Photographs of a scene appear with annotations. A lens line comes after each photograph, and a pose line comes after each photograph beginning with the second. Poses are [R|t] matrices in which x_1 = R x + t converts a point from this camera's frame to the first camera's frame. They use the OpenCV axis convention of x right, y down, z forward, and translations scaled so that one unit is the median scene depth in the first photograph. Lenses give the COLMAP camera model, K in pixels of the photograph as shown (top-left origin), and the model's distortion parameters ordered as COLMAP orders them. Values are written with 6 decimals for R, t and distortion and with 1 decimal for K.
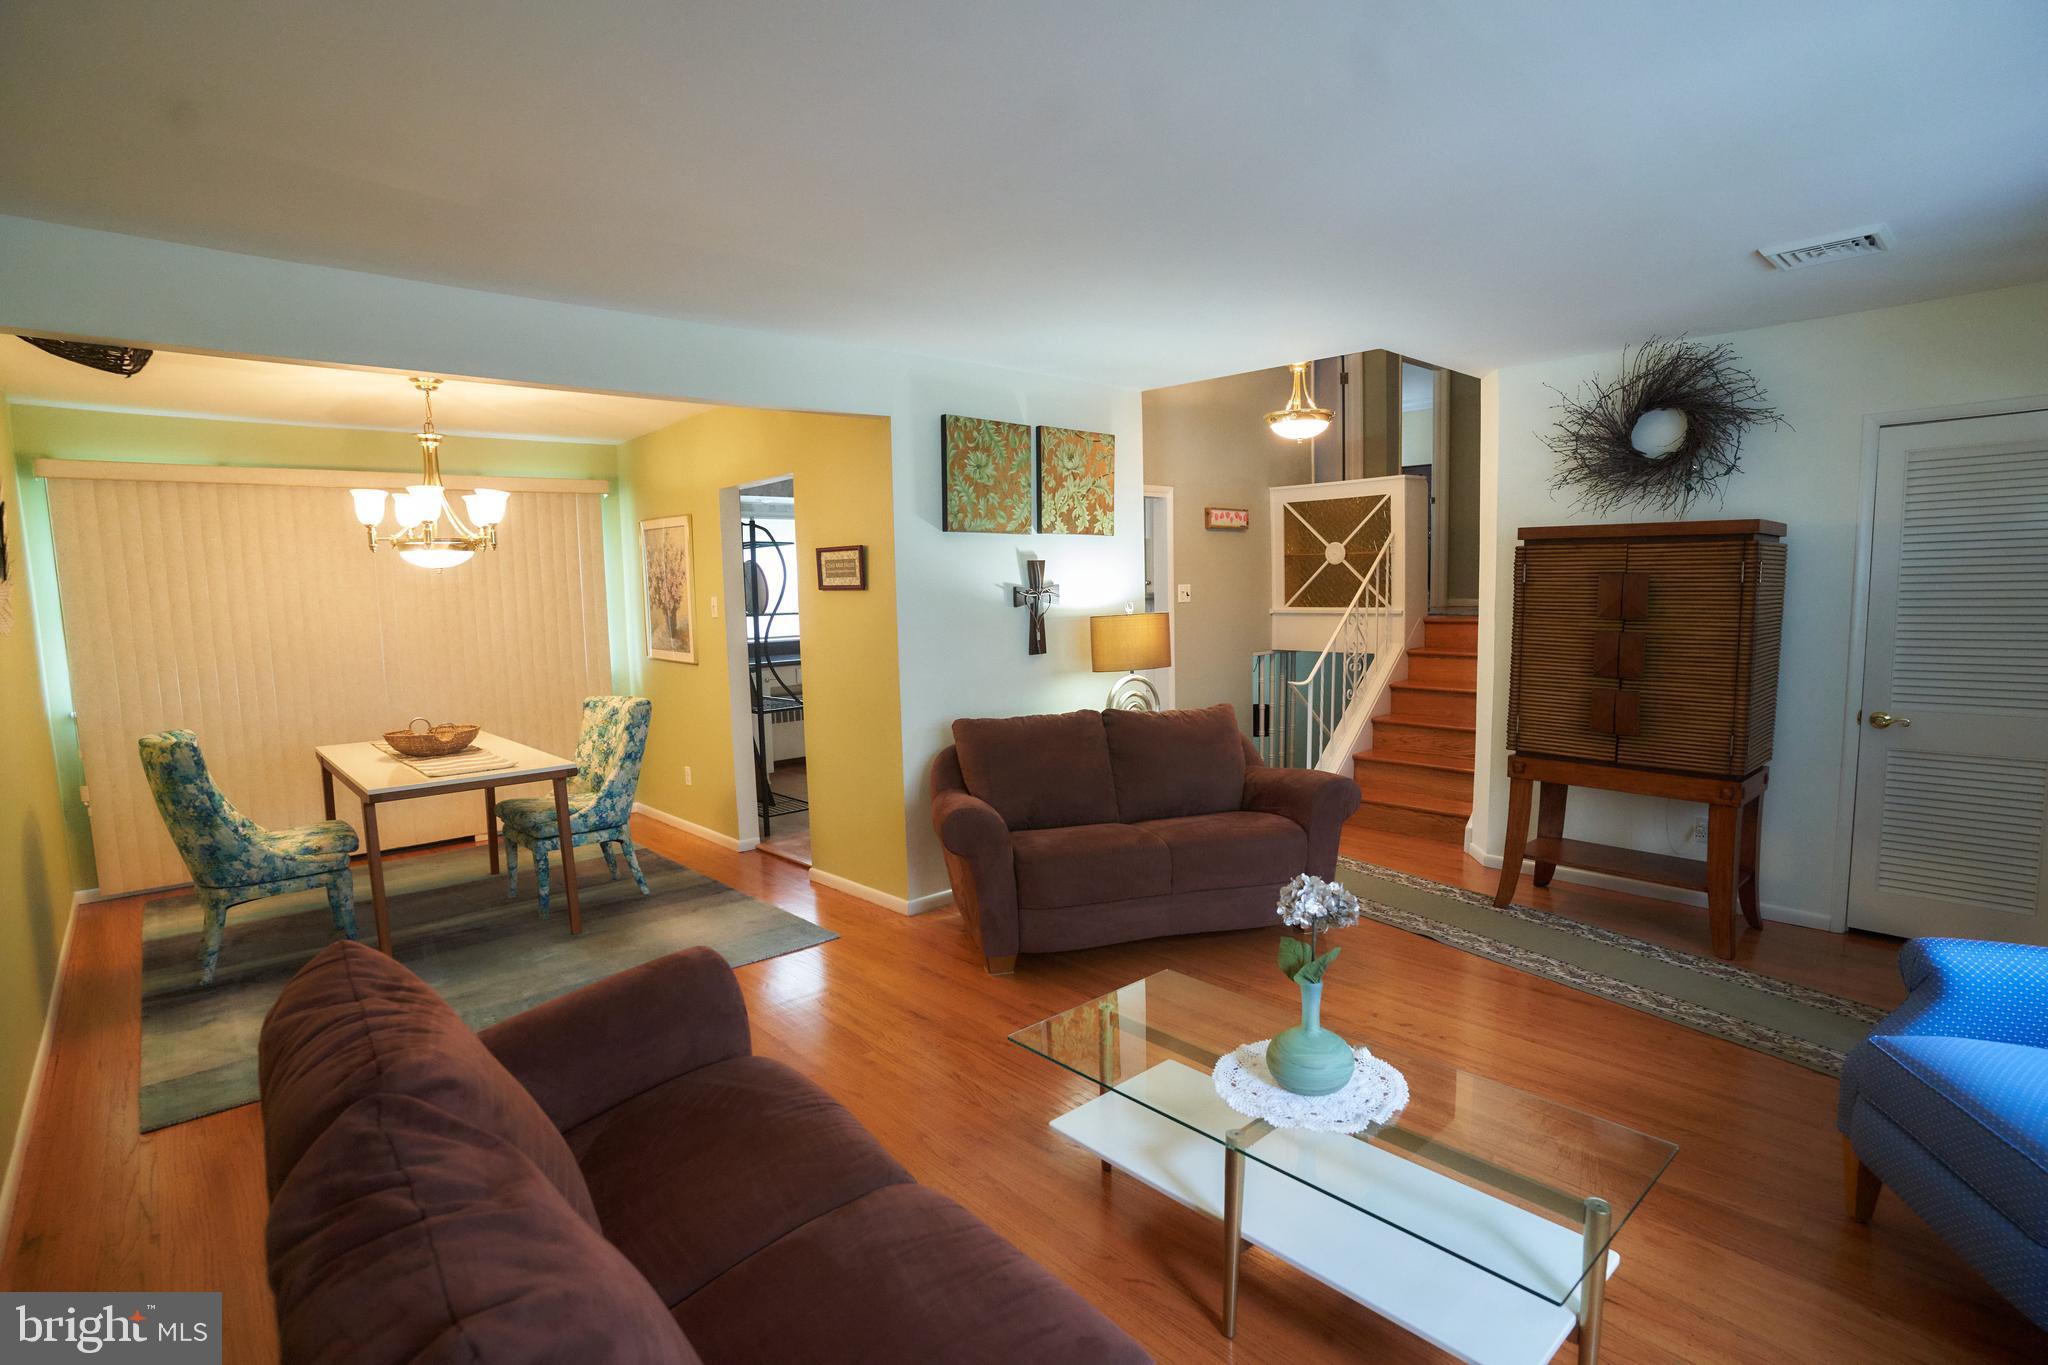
lens RADIAL K [[1019.6, 0, 1022.1], [0, 1019.6, 688.8], [0, 0, 1]] dist [0.000014, 0.001385]
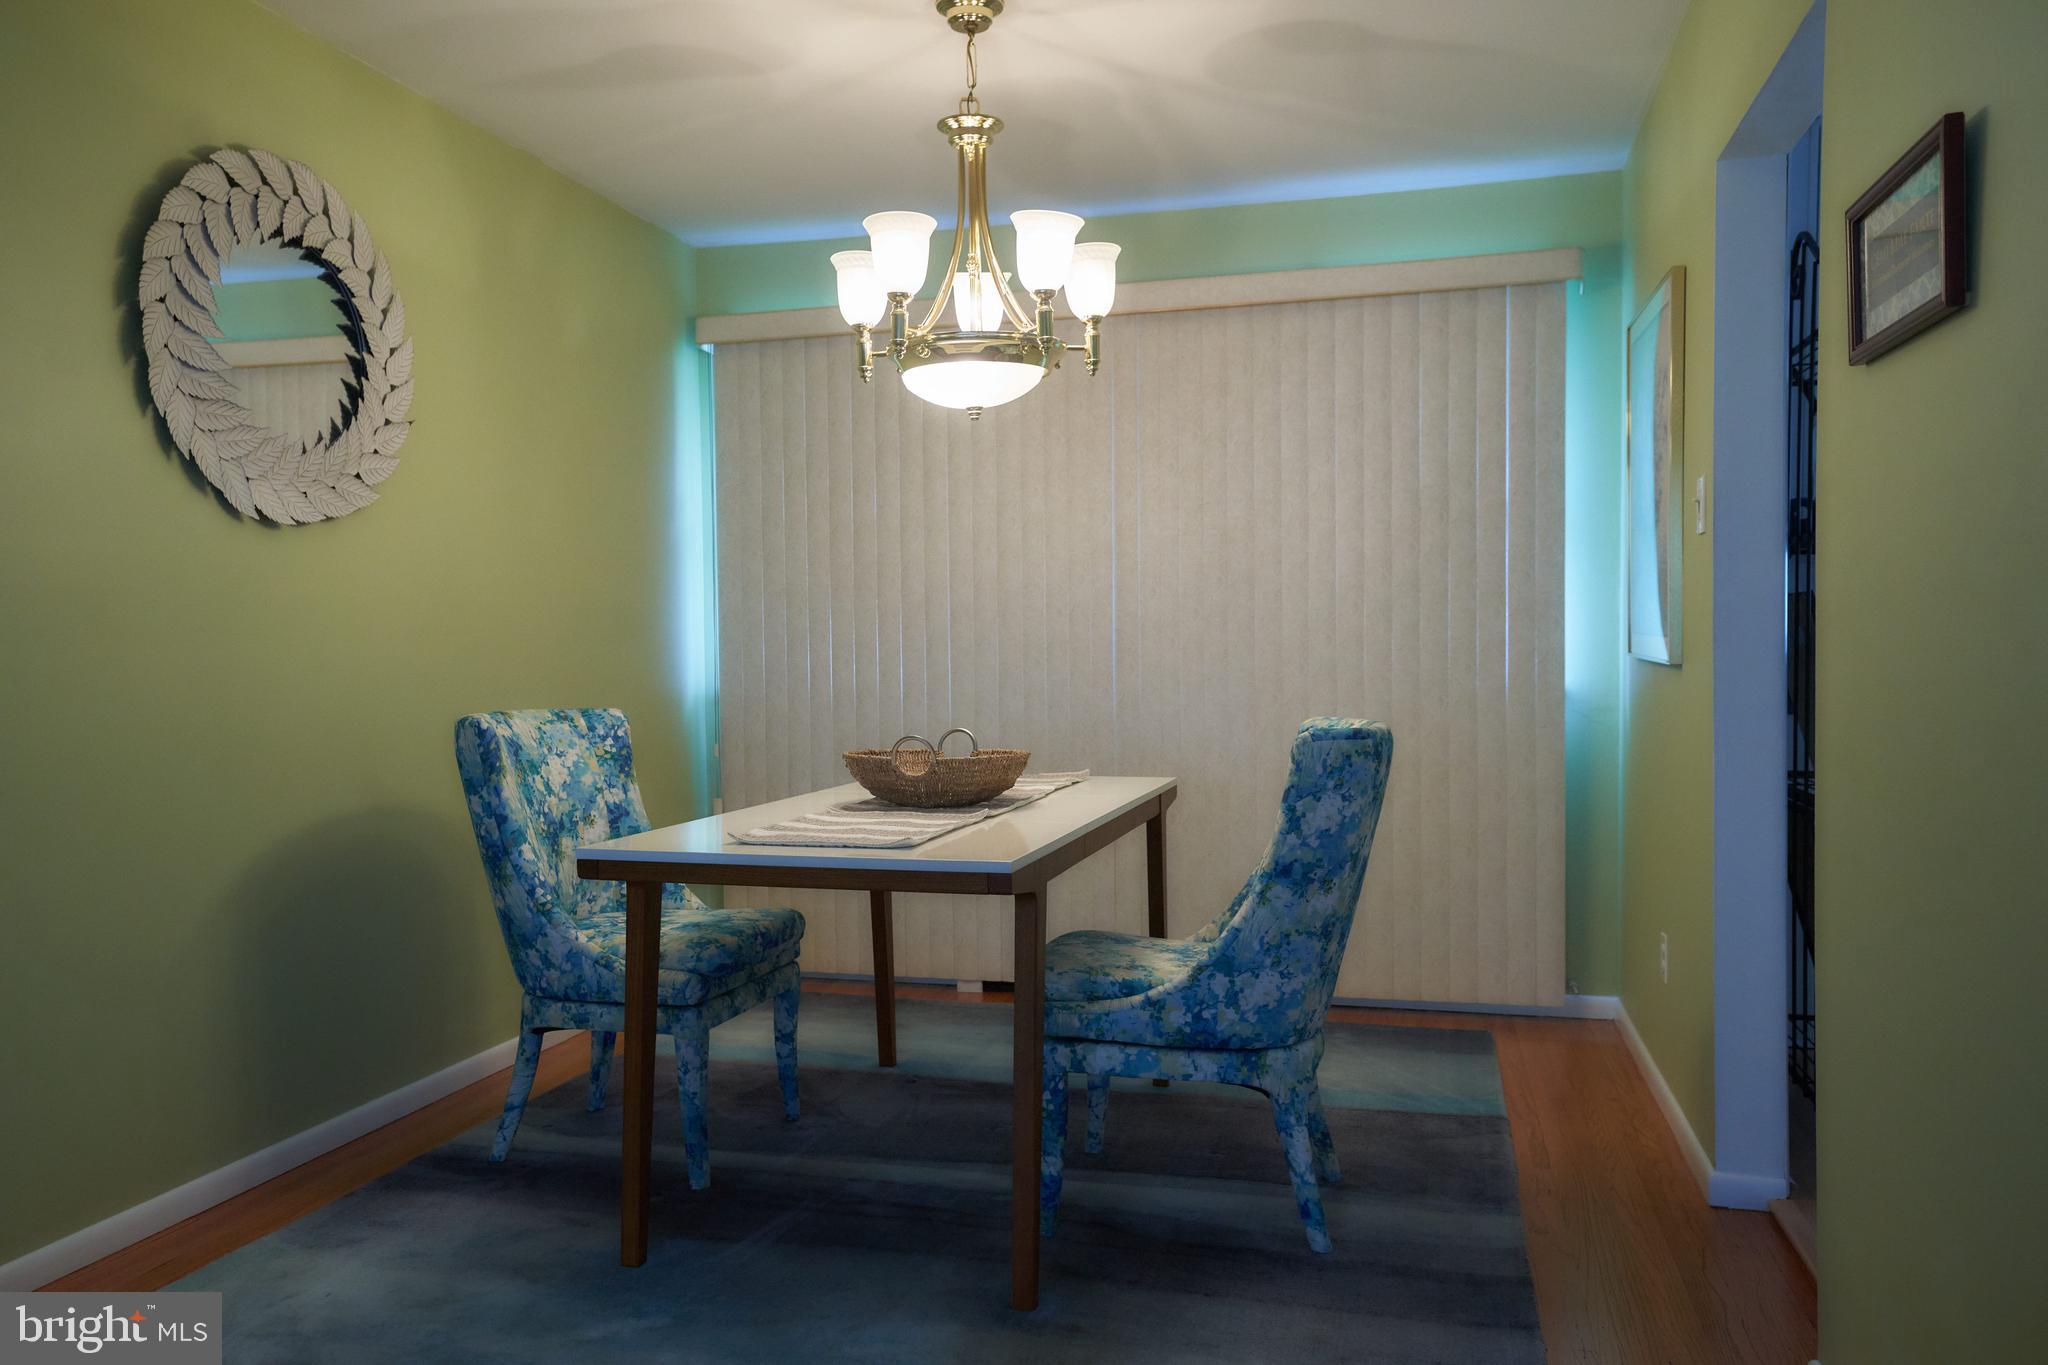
lens RADIAL K [[1531.7, 0, 1019.4], [0, 1531.7, 698.2], [0, 0, 1]] dist [0.008144, 0.004111]
pose [[0.542056, 0.048986, -0.838913, 0.031740], [-0.089704, 0.995968, 0.000195, 0.011215], [0.835541, 0.075149, 0.544265, 0.613359]]
